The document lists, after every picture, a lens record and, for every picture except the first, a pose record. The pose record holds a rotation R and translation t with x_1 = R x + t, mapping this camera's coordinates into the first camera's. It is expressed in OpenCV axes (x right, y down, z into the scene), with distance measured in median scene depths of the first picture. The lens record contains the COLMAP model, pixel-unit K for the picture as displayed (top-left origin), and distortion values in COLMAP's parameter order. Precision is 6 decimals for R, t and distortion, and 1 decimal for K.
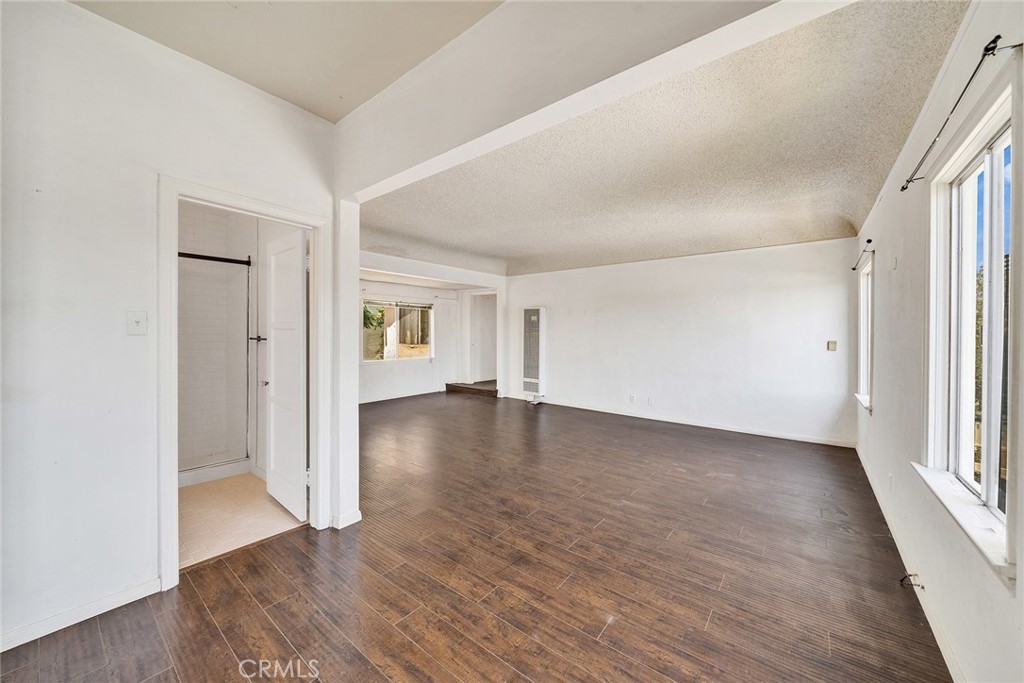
lens RADIAL K [[363.0, 0, 510.6], [0, 363.0, 340.1], [0, 0, 1]] dist [-0.000405, -0.000028]
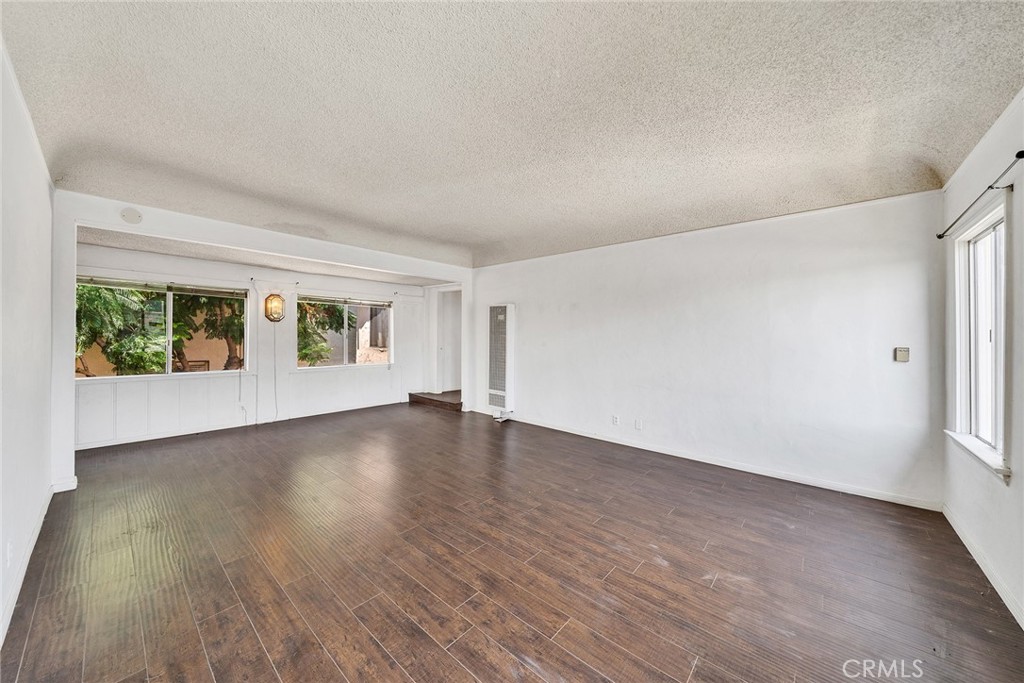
lens RADIAL K [[351.5, 0, 510.2], [0, 351.5, 338.0], [0, 0, 1]] dist [-0.001432, -0.000089]
pose [[0.998854, 0.003833, -0.047698, 0.124261], [-0.004534, 0.999883, -0.014601, -0.001644], [0.047636, 0.014800, 0.998755, 0.202641]]
